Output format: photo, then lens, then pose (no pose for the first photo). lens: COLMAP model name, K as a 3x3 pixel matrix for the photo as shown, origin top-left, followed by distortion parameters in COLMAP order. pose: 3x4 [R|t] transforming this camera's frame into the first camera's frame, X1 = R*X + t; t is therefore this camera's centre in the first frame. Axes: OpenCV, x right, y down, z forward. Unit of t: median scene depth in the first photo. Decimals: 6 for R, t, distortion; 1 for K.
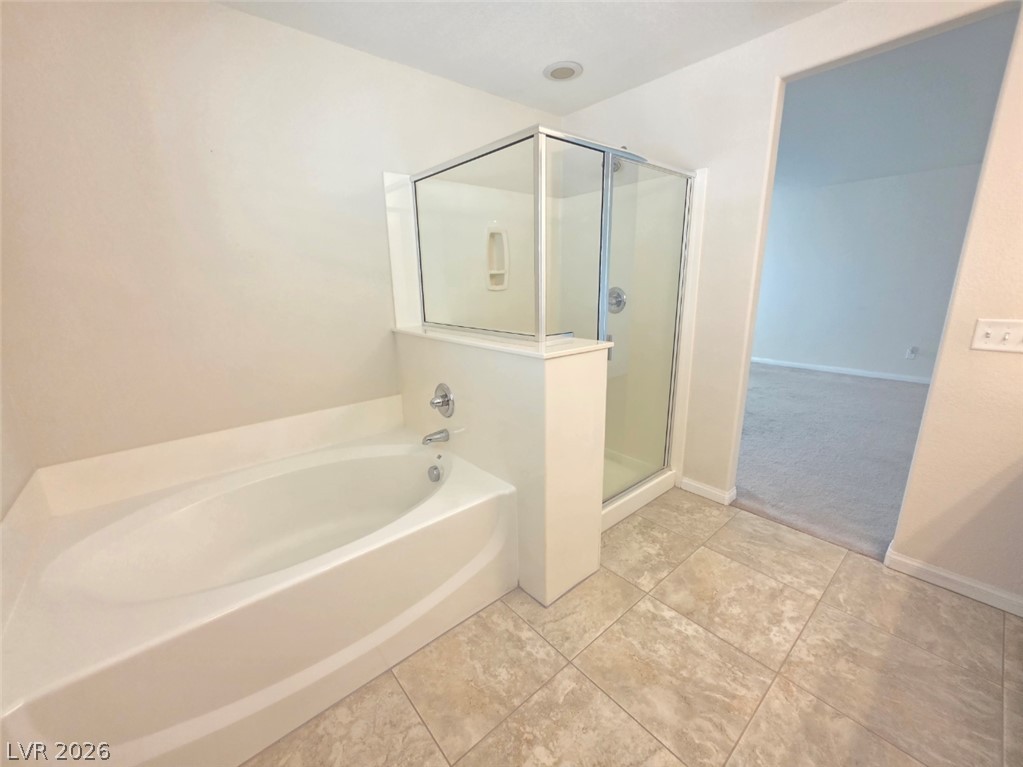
lens RADIAL K [[414.4, 0, 511.1], [0, 414.4, 383.9], [0, 0, 1]] dist [-0.003723, 0.001070]
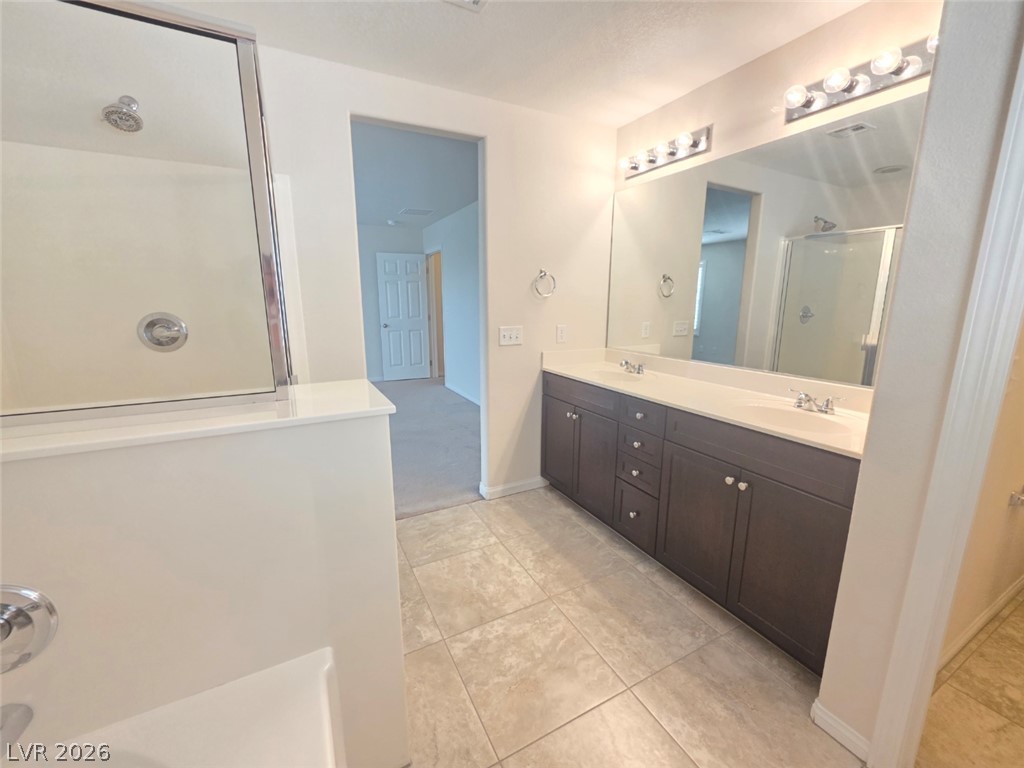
lens RADIAL K [[414.8, 0, 508.8], [0, 414.8, 384.0], [0, 0, 1]] dist [-0.003723, 0.001070]
pose [[0.218809, -0.175209, 0.959908, -0.466207], [0.235679, 0.964111, 0.122254, -0.128926], [-0.946878, 0.199480, 0.252249, 0.580980]]
